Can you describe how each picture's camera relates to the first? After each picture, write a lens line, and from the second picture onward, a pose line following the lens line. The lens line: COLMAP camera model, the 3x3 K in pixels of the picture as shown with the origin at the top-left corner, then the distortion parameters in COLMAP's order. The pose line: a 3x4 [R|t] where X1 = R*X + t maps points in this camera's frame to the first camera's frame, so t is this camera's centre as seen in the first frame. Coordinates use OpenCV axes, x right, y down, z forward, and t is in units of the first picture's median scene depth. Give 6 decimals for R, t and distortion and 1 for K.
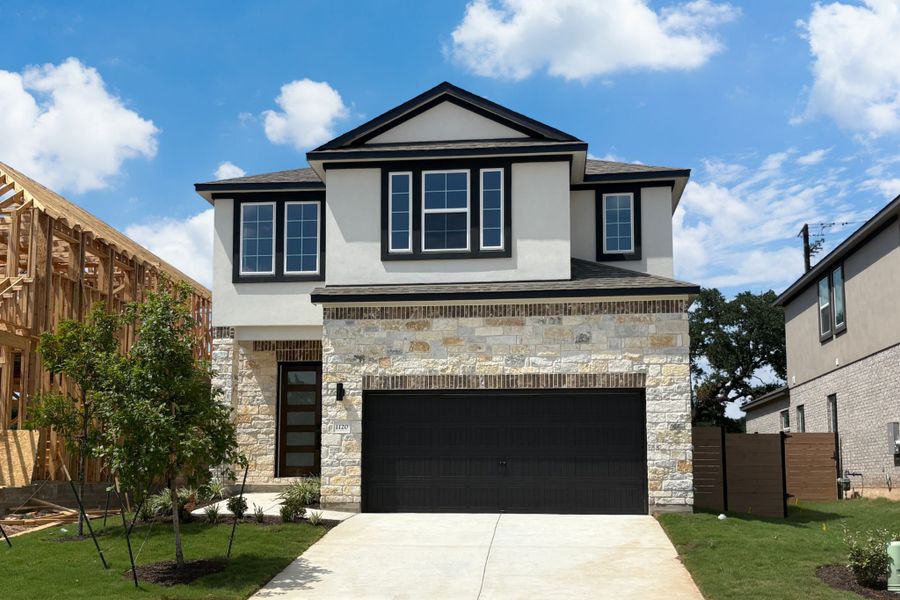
lens RADIAL K [[1048.4, 0, 449.8], [0, 1048.4, 307.1], [0, 0, 1]] dist [0.105298, 0.000000]
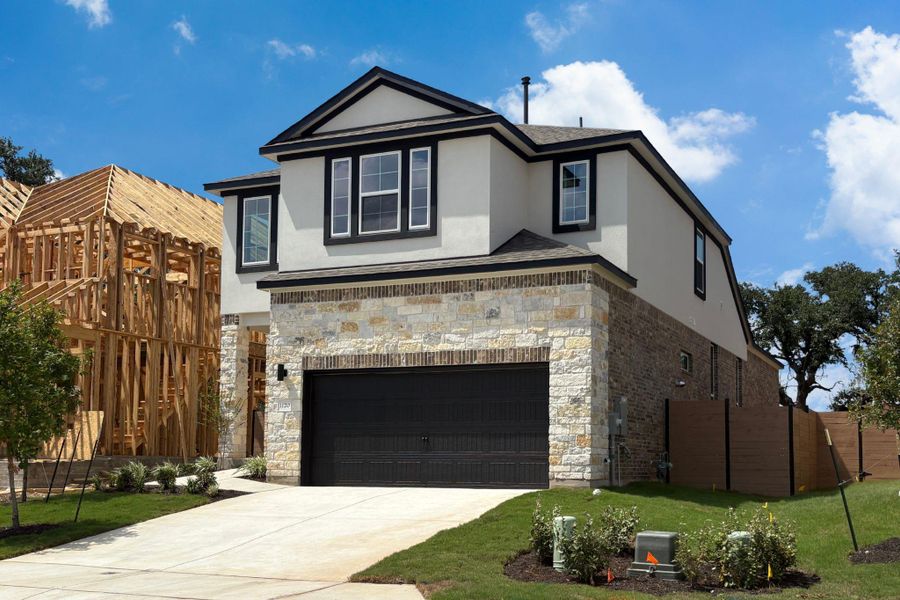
lens RADIAL K [[1048.4, 0, 465.6], [0, 1048.4, 323.2], [0, 0, 1]] dist [0.105298, 0.000000]
pose [[0.955212, -0.035228, -0.293816, 0.380571], [0.045156, 0.998613, 0.027073, 0.010654], [0.292455, -0.039128, 0.955478, 0.042821]]
